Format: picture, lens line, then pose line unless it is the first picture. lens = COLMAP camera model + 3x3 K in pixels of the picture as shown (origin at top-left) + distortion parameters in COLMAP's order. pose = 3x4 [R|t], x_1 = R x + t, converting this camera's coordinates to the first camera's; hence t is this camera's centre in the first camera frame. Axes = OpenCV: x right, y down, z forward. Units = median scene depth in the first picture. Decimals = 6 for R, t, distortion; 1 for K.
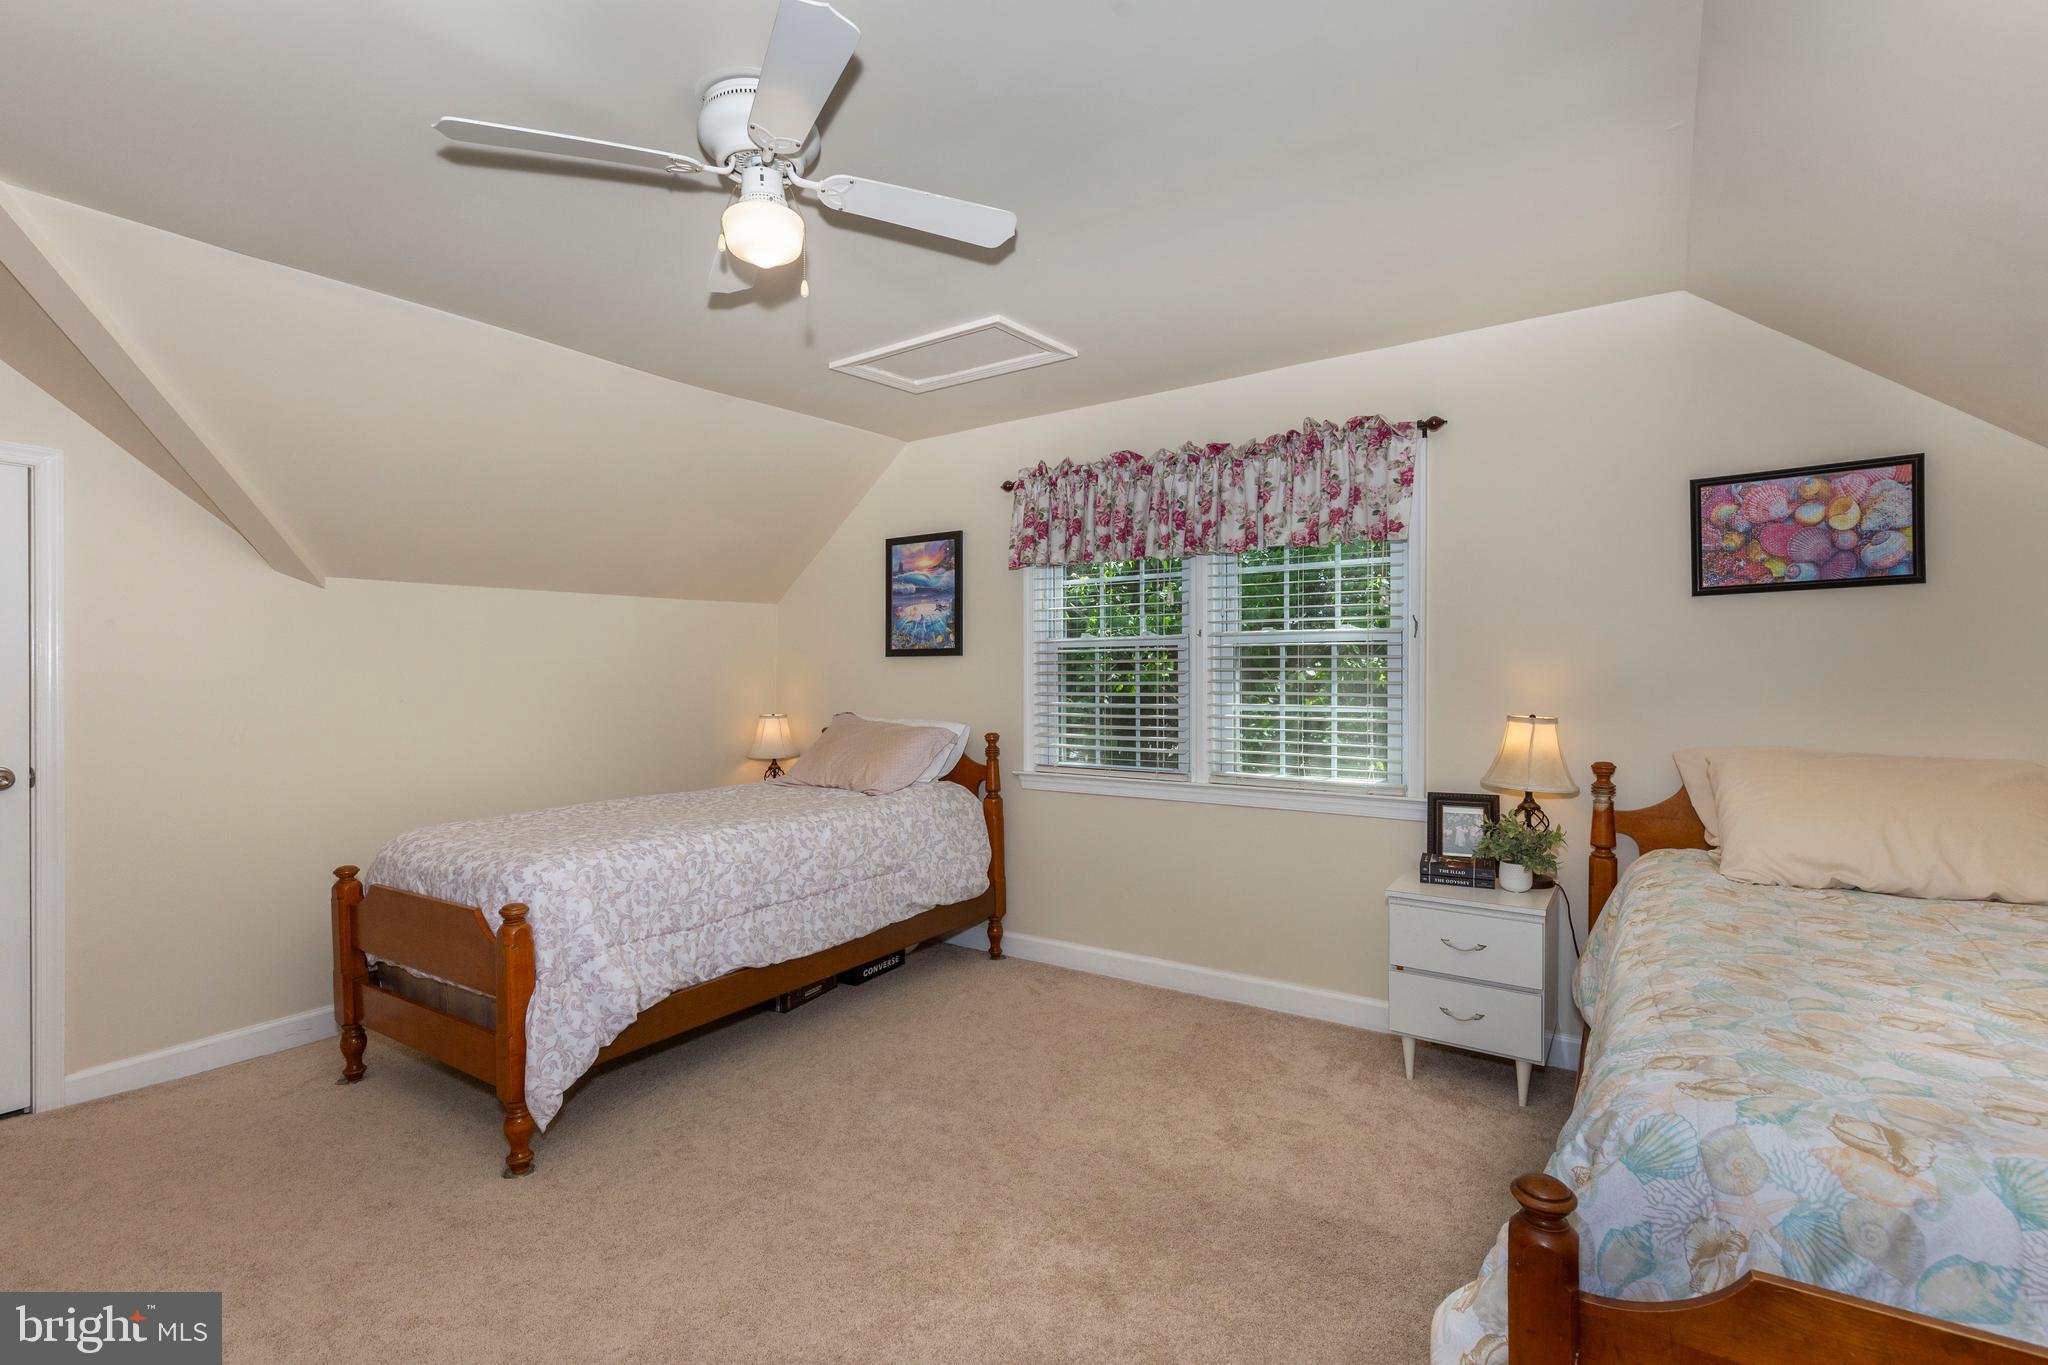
lens RADIAL K [[961.4, 0, 1027.6], [0, 961.4, 679.3], [0, 0, 1]] dist [-0.000934, -0.000248]
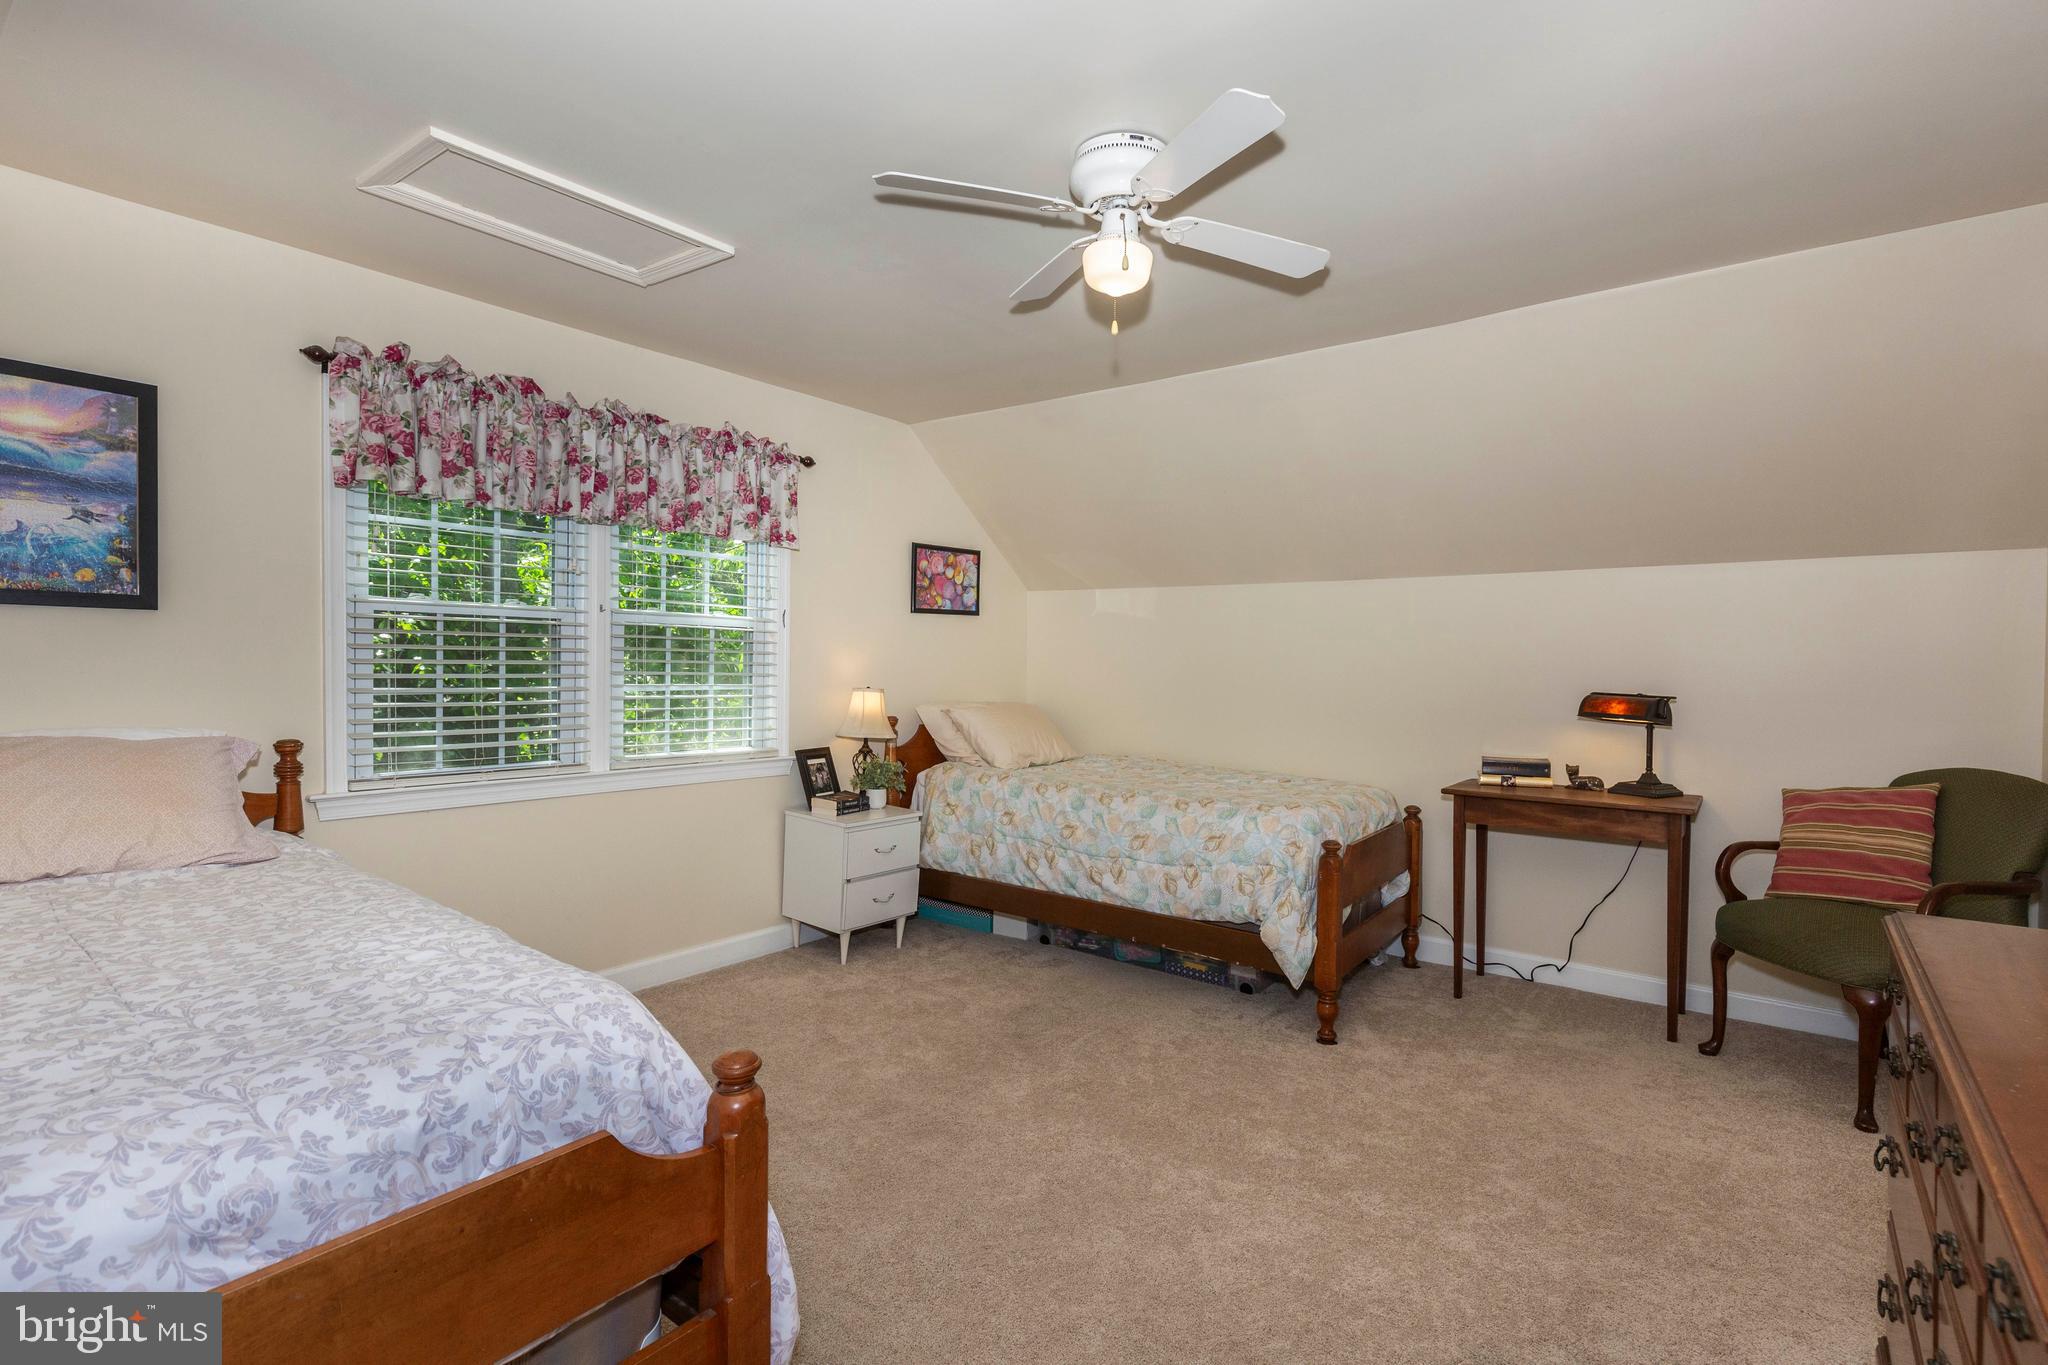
lens RADIAL K [[944.5, 0, 1029.8], [0, 944.5, 684.0], [0, 0, 1]] dist [-0.000368, -0.000565]
pose [[0.047622, -0.014049, 0.998767, -0.709316], [-0.005942, 0.999879, 0.014348, 0.009001], [-0.998848, -0.006618, 0.047533, 0.552434]]
